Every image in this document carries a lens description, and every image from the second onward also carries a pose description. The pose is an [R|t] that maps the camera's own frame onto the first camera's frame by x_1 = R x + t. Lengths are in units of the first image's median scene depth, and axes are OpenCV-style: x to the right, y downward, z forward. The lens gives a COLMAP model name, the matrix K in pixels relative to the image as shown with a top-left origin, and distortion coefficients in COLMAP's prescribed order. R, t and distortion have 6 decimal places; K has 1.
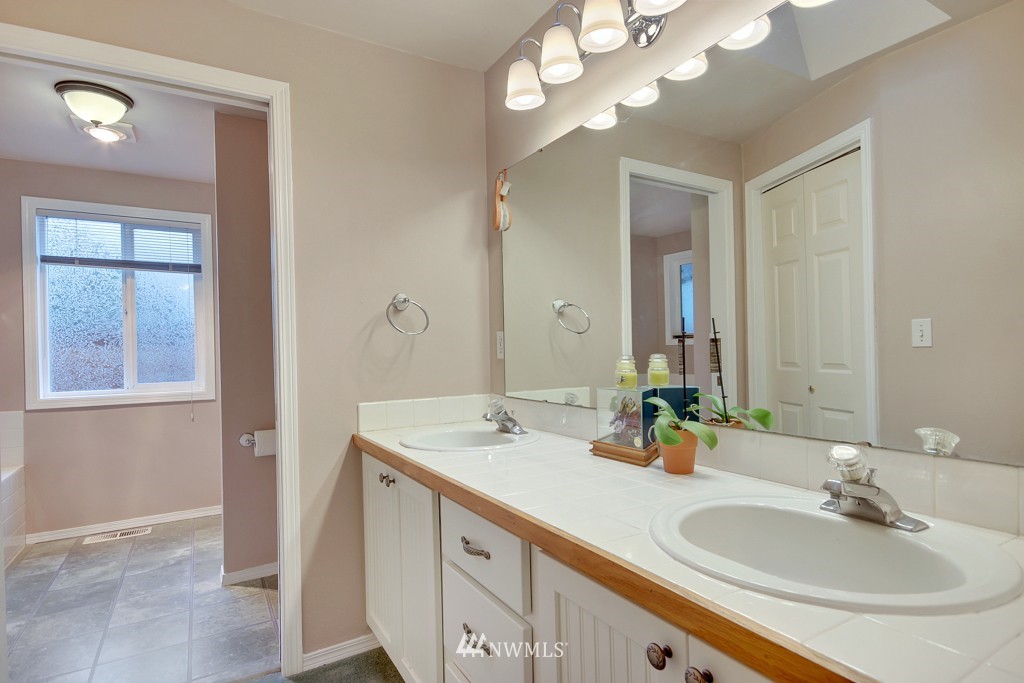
lens RADIAL K [[524.9, 0, 522.6], [0, 524.9, 350.3], [0, 0, 1]] dist [0.001794, -0.001178]
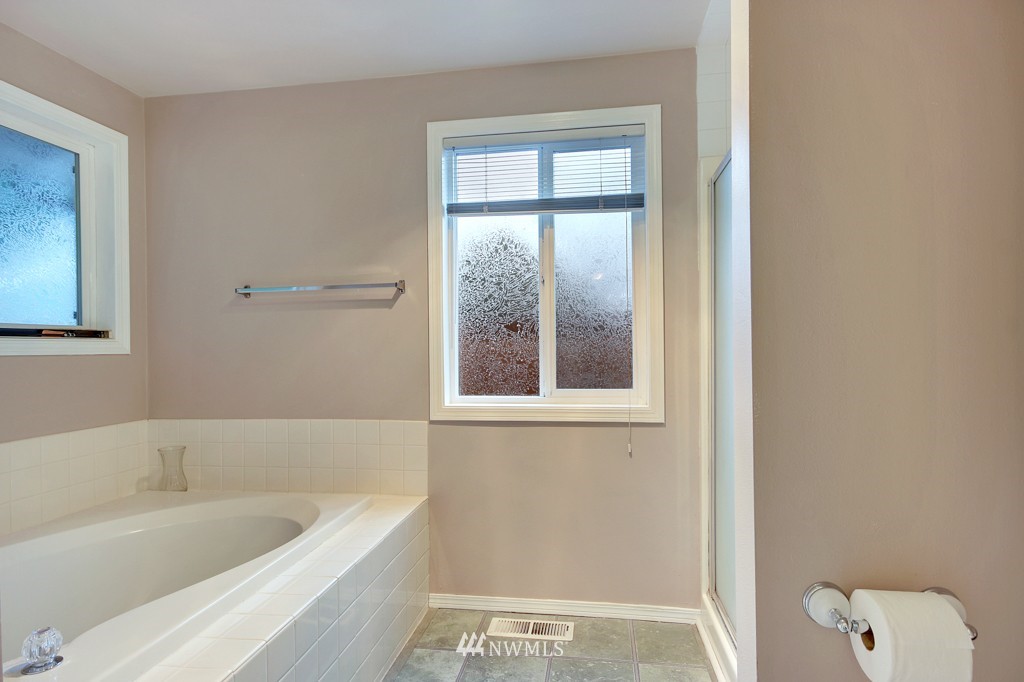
lens RADIAL K [[524.9, 0, 518.0], [0, 524.9, 346.2], [0, 0, 1]] dist [0.001794, -0.001178]
pose [[0.759782, 0.005652, -0.650154, -0.354325], [-0.006356, 0.999979, 0.001265, 0.009866], [0.650147, 0.003171, 0.759802, 0.485359]]
